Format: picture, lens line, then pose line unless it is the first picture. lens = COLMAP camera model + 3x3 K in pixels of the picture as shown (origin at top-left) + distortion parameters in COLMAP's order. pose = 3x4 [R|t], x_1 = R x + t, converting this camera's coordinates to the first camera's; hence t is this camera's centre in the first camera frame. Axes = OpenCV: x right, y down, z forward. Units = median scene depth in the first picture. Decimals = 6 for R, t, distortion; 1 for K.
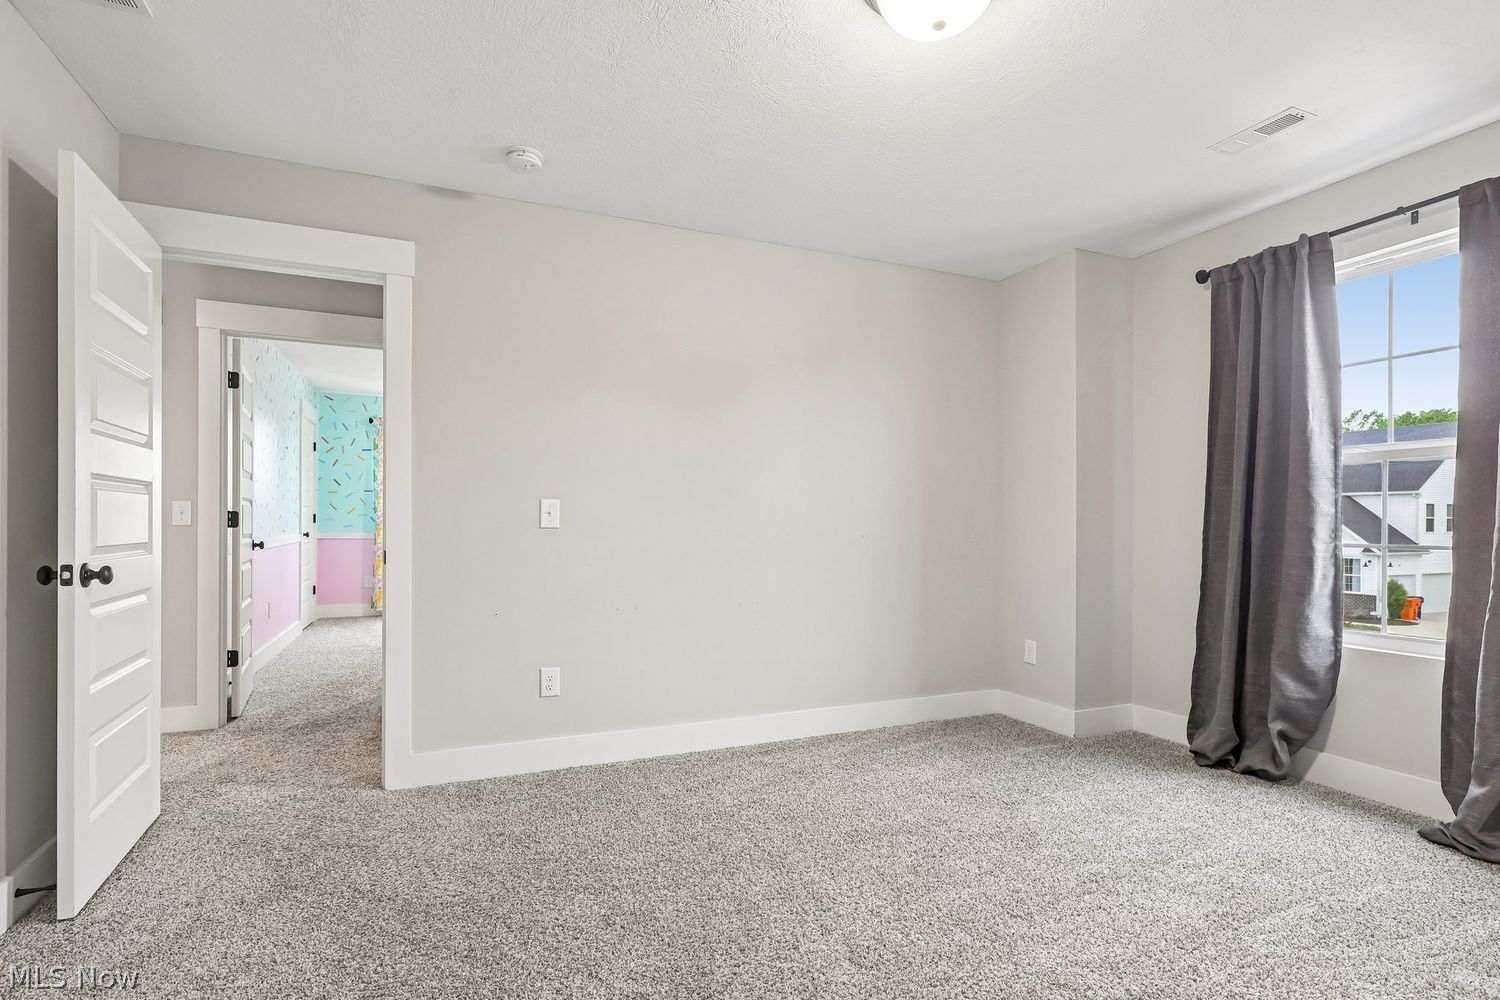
lens RADIAL K [[724.4, 0, 711.4], [0, 724.4, 519.9], [0, 0, 1]] dist [-0.000011, -0.000037]
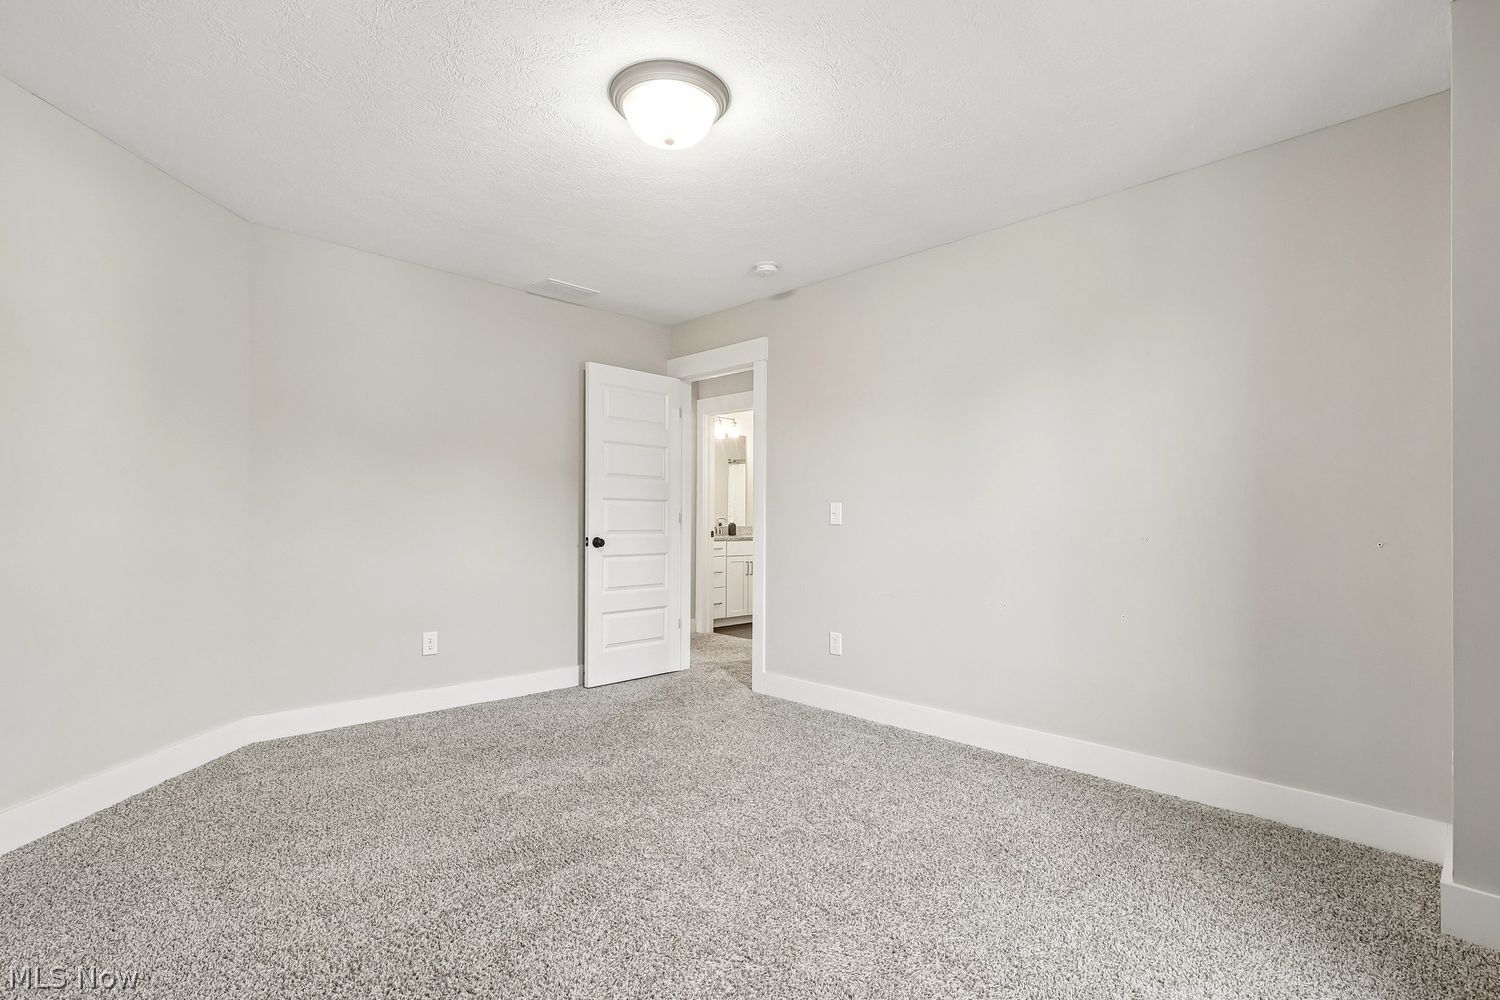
lens RADIAL K [[711.0, 0, 744.4], [0, 711.0, 523.4], [0, 0, 1]] dist [0.035778, 0.000322]
pose [[0.377870, 0.003455, -0.925852, 0.946925], [-0.002686, 0.999993, 0.002635, 0.005822], [0.925855, 0.001492, 0.377877, 0.386290]]
